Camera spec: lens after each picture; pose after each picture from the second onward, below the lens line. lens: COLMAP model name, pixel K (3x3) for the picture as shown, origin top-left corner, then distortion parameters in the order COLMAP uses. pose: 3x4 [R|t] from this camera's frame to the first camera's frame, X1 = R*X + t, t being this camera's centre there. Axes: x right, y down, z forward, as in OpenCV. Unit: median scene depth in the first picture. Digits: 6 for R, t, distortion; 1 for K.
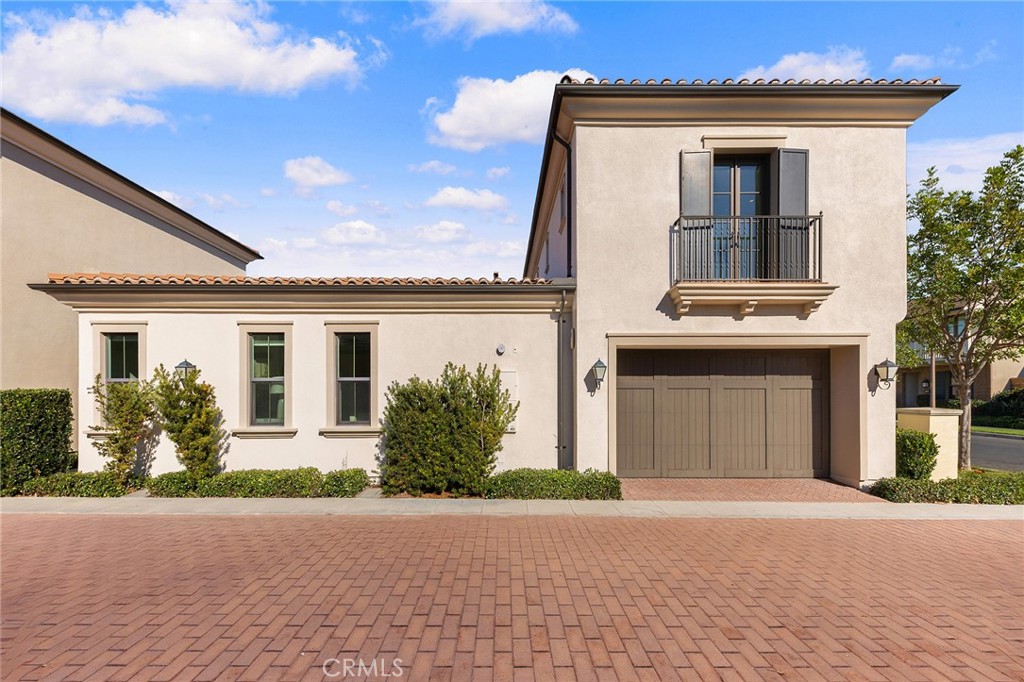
lens RADIAL K [[568.0, 0, 512.0], [0, 568.0, 341.0], [0, 0, 1]] dist [0.022928, 0.000029]
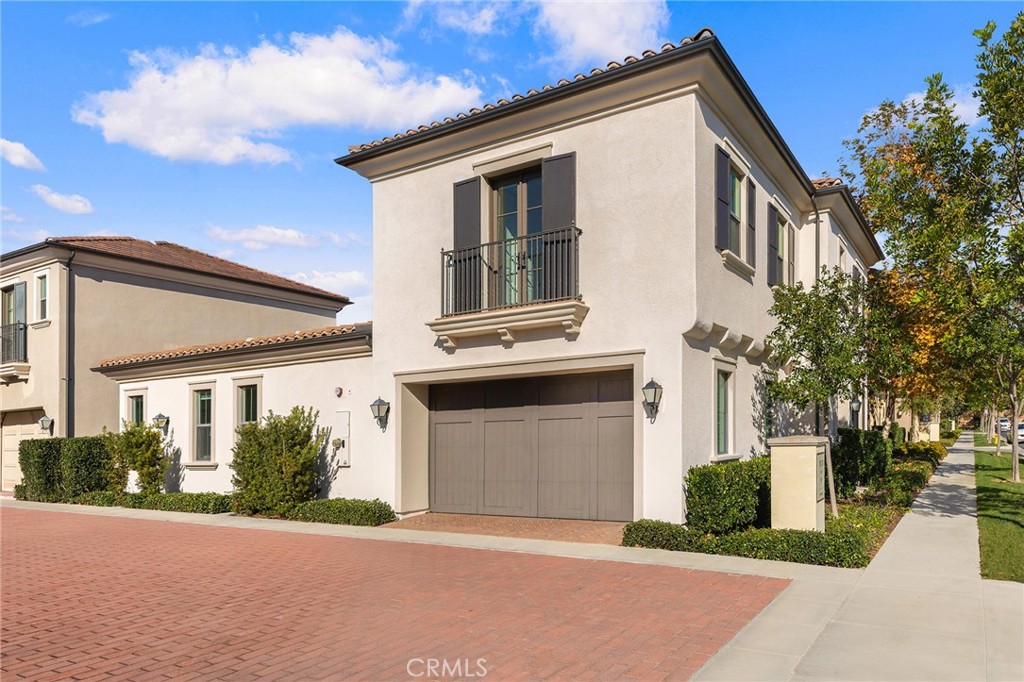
lens RADIAL K [[715.8, 0, 512.0], [0, 715.8, 341.0], [0, 0, 1]] dist [-0.001480, -0.000553]
pose [[0.837566, -0.092444, -0.538458, 1.064099], [0.083584, 0.995660, -0.040922, 0.000668], [0.539904, -0.010731, 0.841658, -0.005057]]
